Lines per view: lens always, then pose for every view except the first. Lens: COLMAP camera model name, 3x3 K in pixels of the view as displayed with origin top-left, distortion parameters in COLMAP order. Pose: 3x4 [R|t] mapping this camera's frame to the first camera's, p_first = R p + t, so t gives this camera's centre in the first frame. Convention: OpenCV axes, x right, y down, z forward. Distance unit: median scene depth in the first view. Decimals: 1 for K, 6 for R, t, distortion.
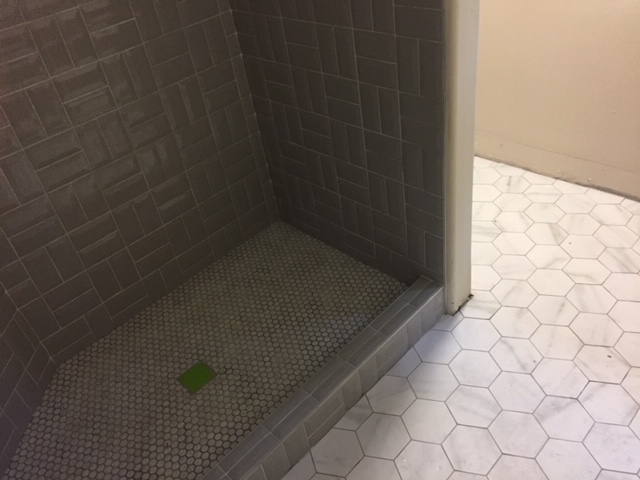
lens RADIAL K [[545.6, 0, 320.0], [0, 545.6, 240.0], [0, 0, 1]] dist [0.086226, -0.117362]
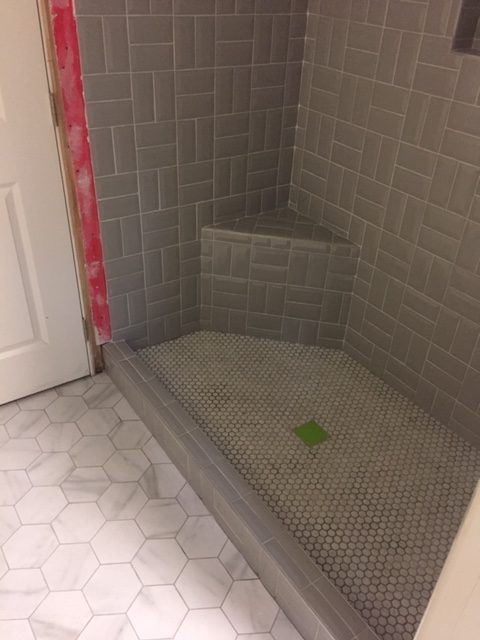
lens RADIAL K [[545.6, 0, 240.0], [0, 545.6, 320.0], [0, 0, 1]] dist [0.086226, -0.117362]
pose [[-0.189845, 0.646377, -0.739023, 0.435094], [-0.607403, 0.514056, 0.605646, -0.414097], [0.771375, 0.563864, 0.295020, 0.436222]]
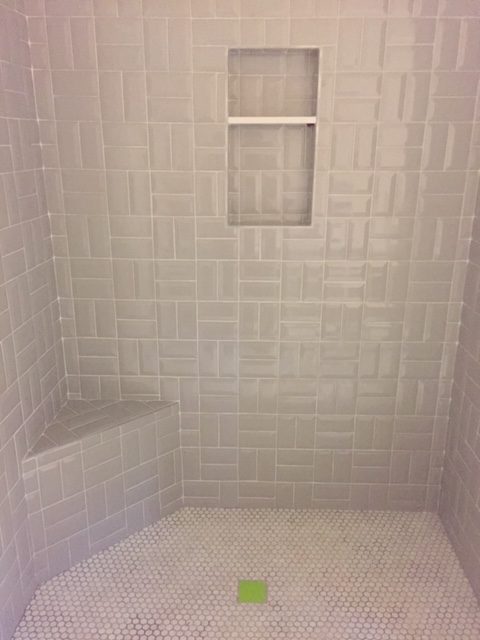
lens RADIAL K [[545.6, 0, 240.0], [0, 545.6, 320.0], [0, 0, 1]] dist [0.086226, -0.117362]
pose [[0.675875, 0.351152, -0.647986, 0.248605], [-0.516100, 0.853152, -0.075979, -0.093223], [0.526150, 0.385778, 0.757853, -0.001721]]
